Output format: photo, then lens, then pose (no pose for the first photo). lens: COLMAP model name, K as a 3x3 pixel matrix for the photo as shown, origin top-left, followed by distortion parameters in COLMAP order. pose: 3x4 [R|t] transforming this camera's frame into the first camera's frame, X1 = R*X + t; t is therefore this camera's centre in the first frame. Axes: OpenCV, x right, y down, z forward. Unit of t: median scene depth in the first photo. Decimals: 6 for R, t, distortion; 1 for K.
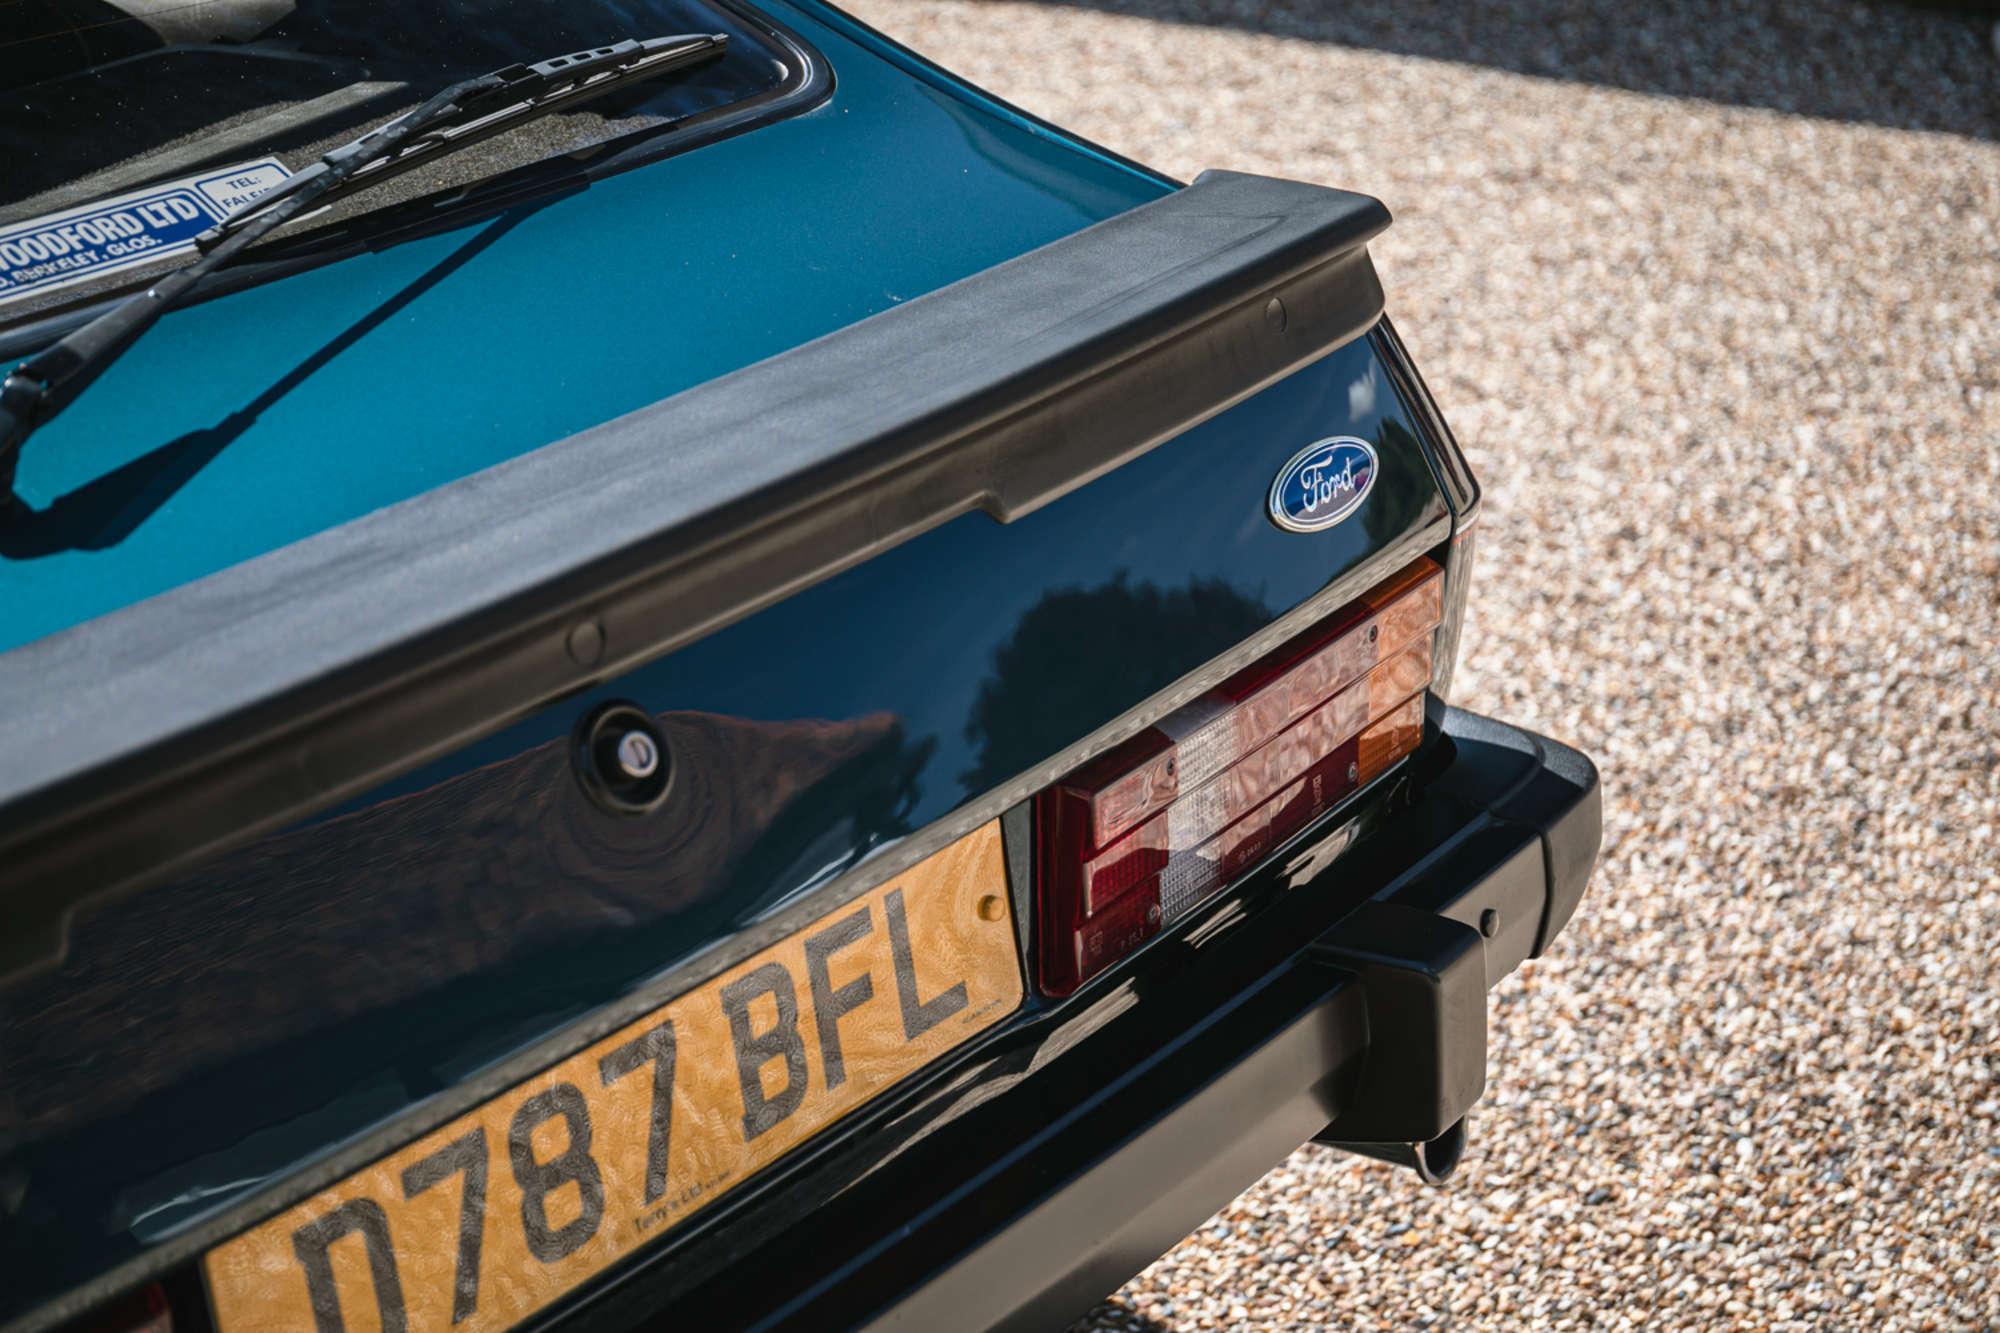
lens RADIAL K [[3671.4, 0, 1005.9], [0, 3671.4, 676.7], [0, 0, 1]] dist [0.096776, 0.000000]
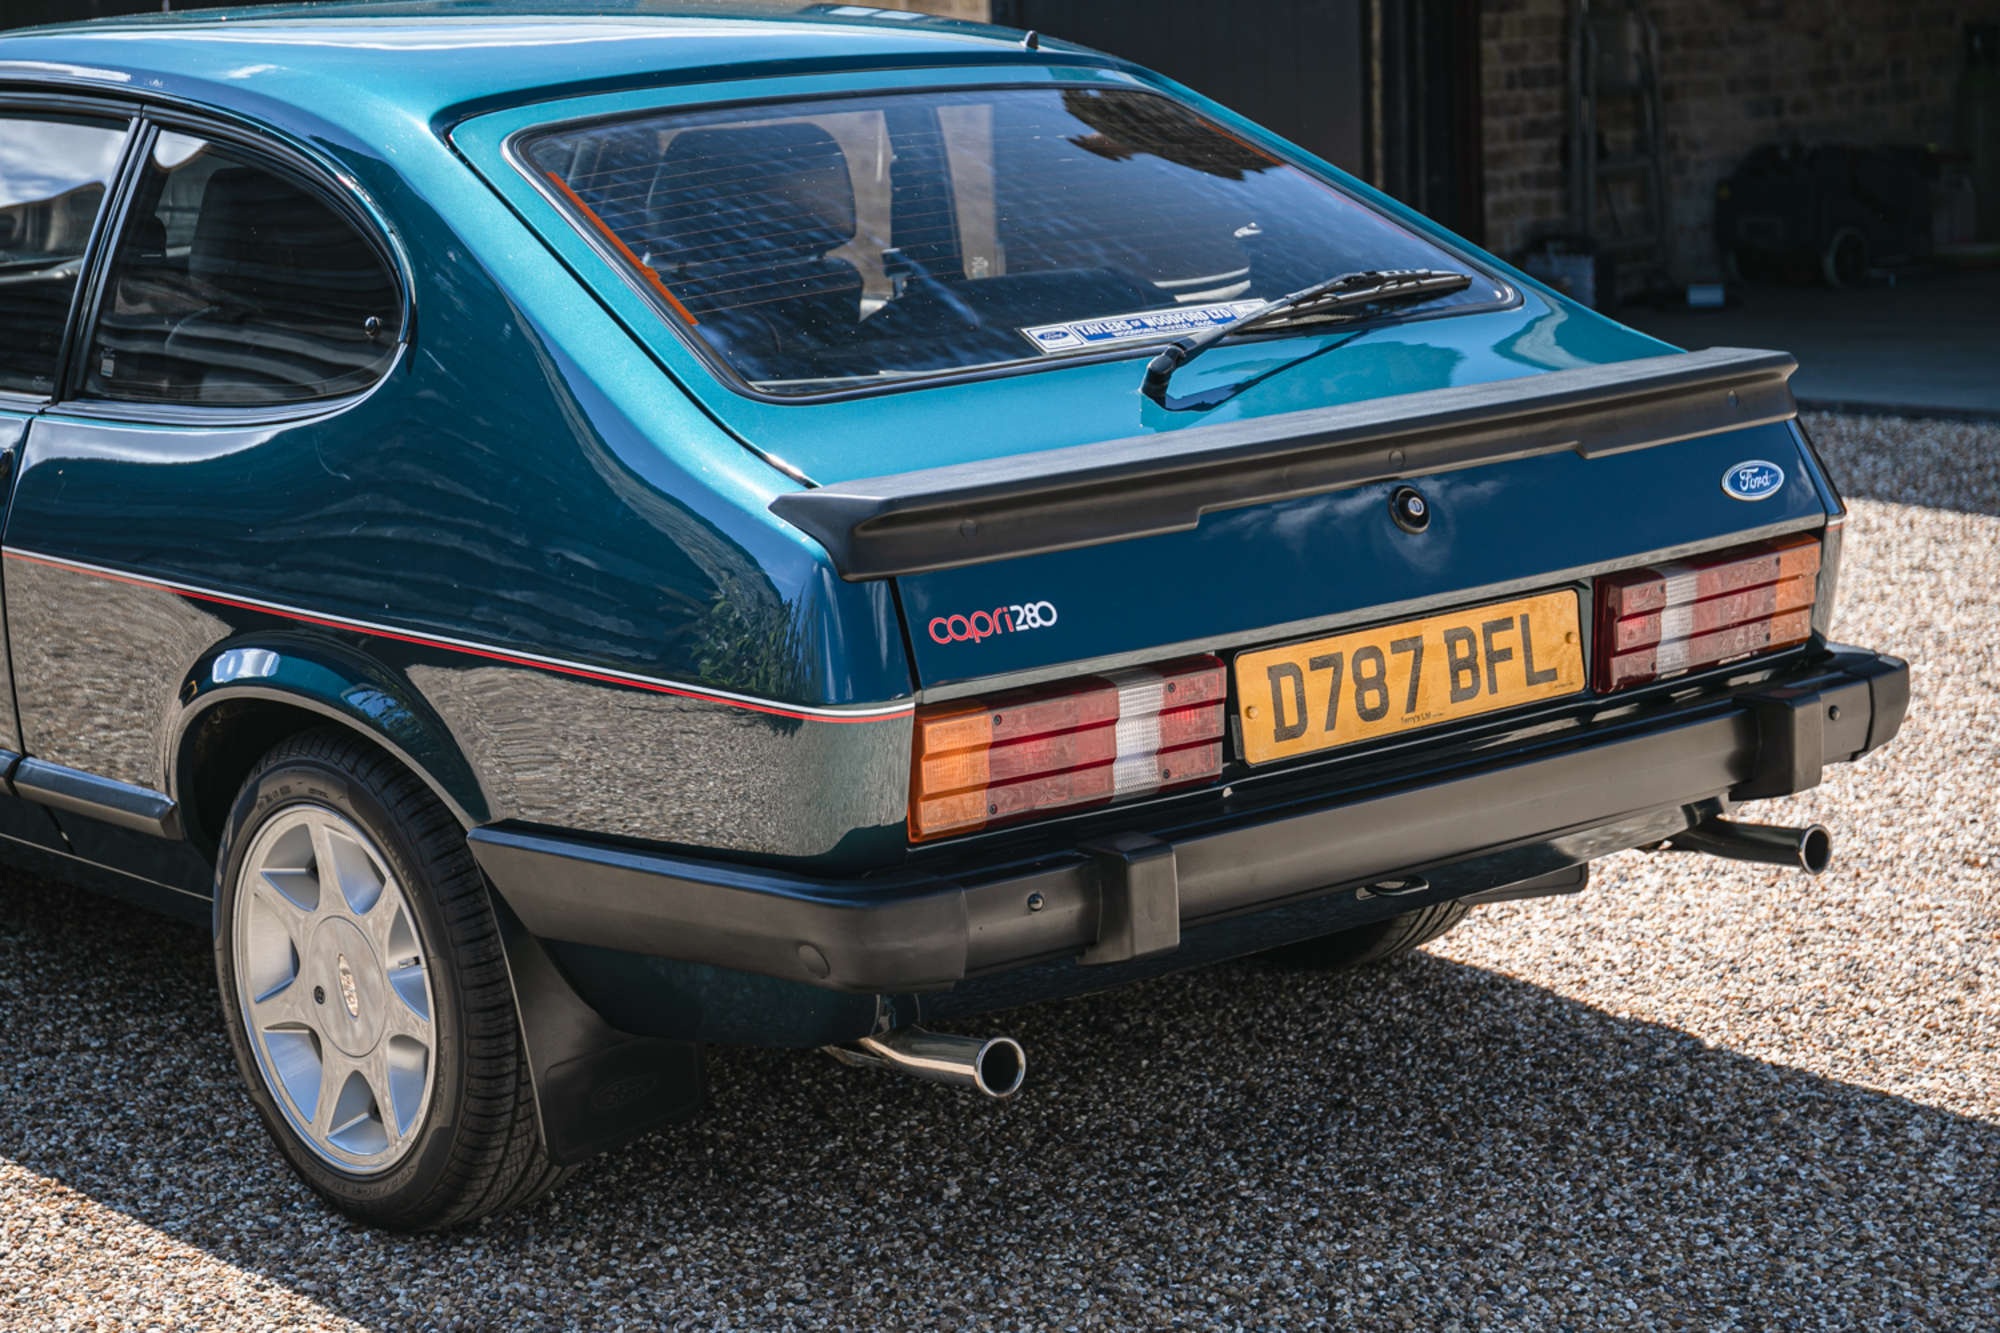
lens RADIAL K [[3671.4, 0, 1003.7], [0, 3671.4, 675.3], [0, 0, 1]] dist [0.096776, 0.000000]
pose [[0.979029, 0.044957, -0.198697, 0.105113], [-0.077714, 0.984009, -0.160273, 0.479489], [0.188314, 0.172353, 0.966867, -1.202759]]
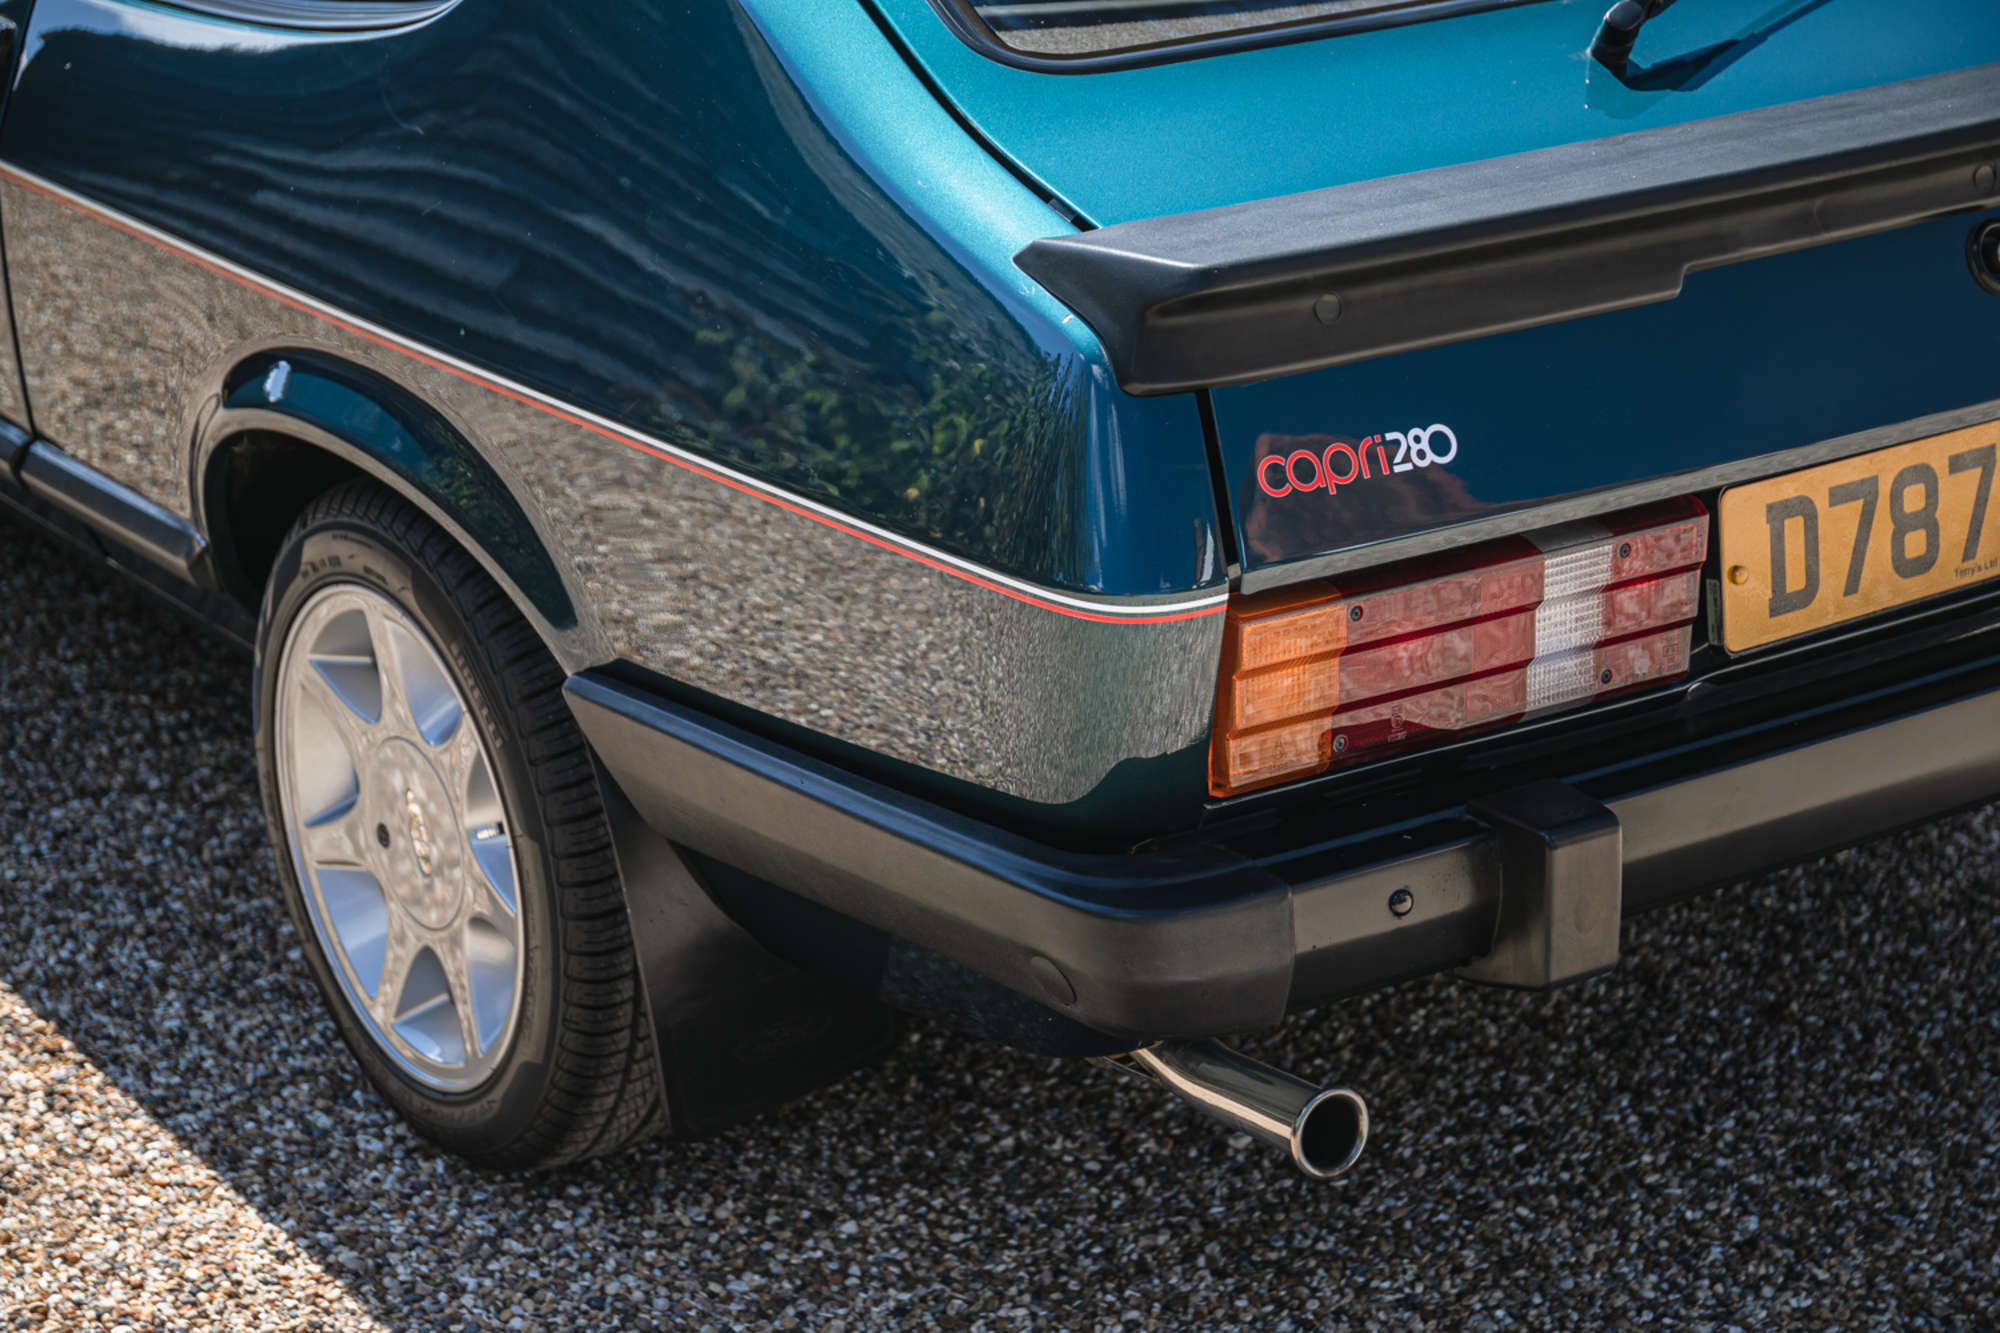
lens RADIAL K [[3671.4, 0, 1007.1], [0, 3671.4, 677.0], [0, 0, 1]] dist [0.096776, 0.000000]
pose [[0.958124, 0.123673, -0.258269, -0.071584], [-0.129664, 0.991538, -0.006227, 0.237575], [0.255313, 0.039455, 0.966053, -0.553984]]
